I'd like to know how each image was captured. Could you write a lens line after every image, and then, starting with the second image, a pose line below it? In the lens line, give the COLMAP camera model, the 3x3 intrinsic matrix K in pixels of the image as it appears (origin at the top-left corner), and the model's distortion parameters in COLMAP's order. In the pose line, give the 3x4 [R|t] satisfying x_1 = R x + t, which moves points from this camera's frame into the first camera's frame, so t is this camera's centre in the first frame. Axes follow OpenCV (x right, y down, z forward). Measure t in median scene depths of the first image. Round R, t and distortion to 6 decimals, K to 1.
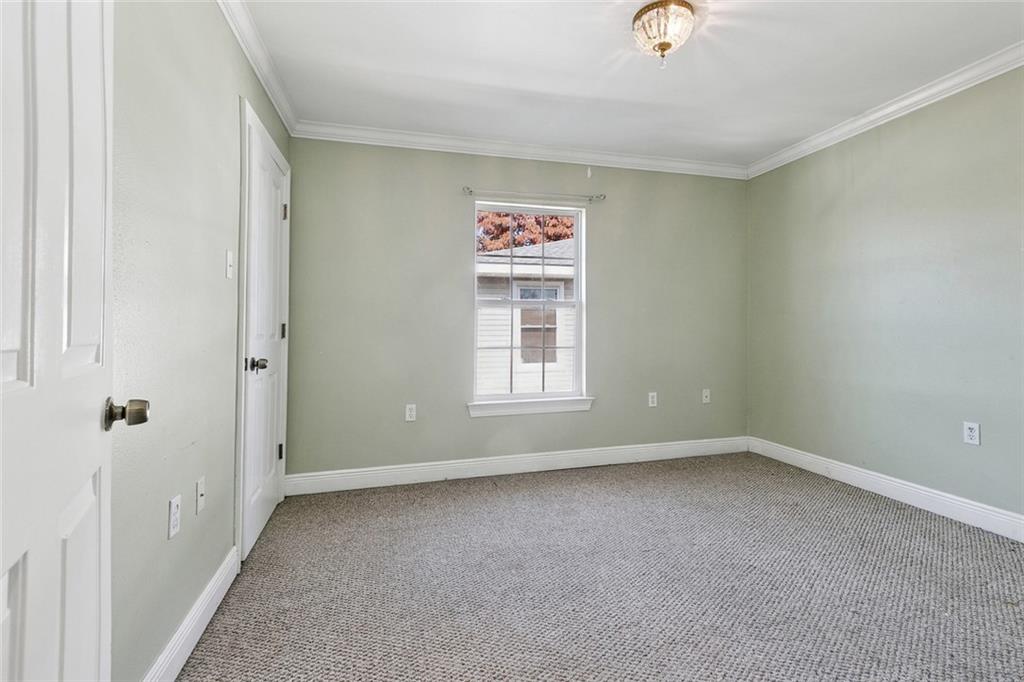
lens RADIAL K [[468.5, 0, 512.2], [0, 468.5, 314.5], [0, 0, 1]] dist [0.028360, 0.000055]
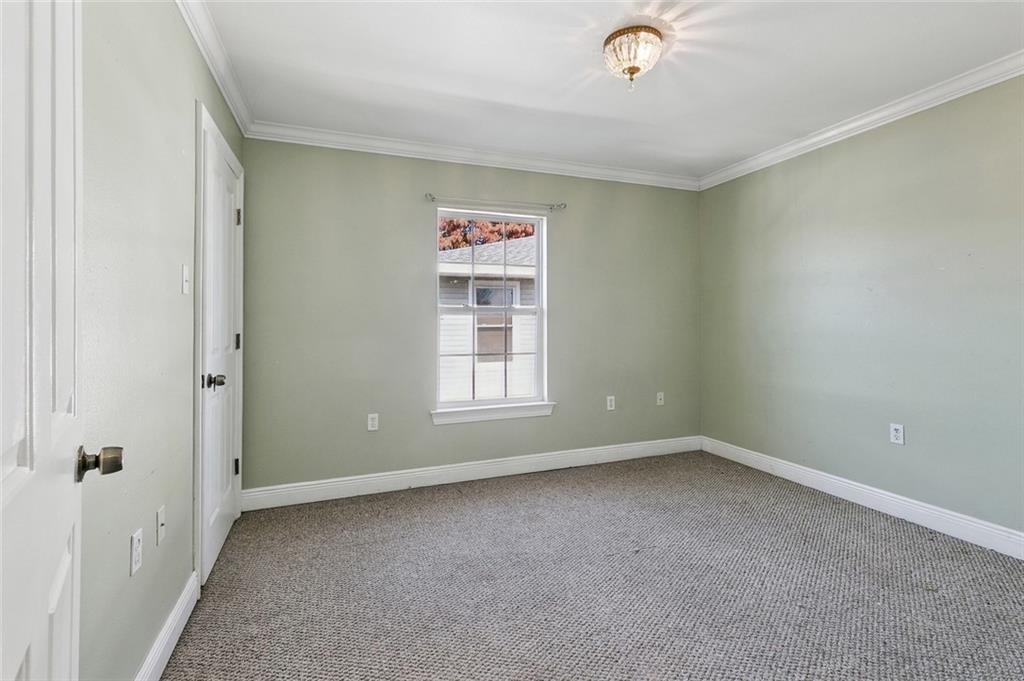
lens RADIAL K [[467.0, 0, 507.9], [0, 467.0, 323.2], [0, 0, 1]] dist [0.027991, -0.000012]
pose [[0.996242, -0.001042, 0.086605, -0.034306], [-0.000776, 0.999780, 0.020947, -0.036382], [-0.086608, -0.020935, 0.996023, -0.002712]]
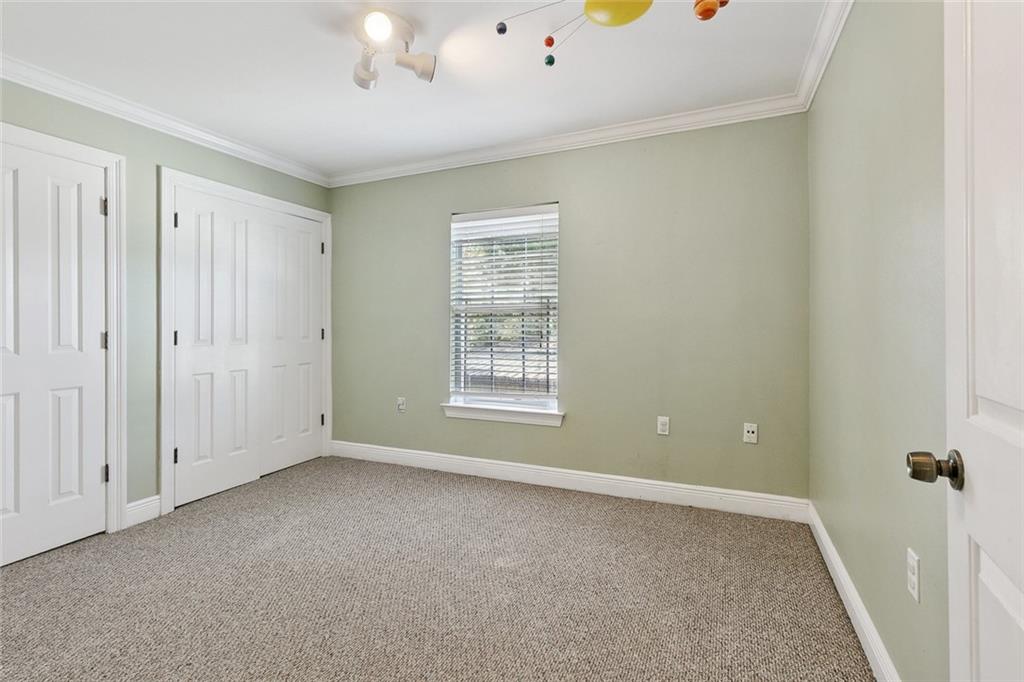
lens RADIAL K [[467.0, 0, 507.9], [0, 467.0, 323.7], [0, 0, 1]] dist [0.027991, -0.000012]
pose [[0.759719, -0.006259, -0.650221, 1.396656], [0.018161, 0.999768, 0.011596, -0.010569], [0.649997, -0.020618, 0.759657, 0.537722]]
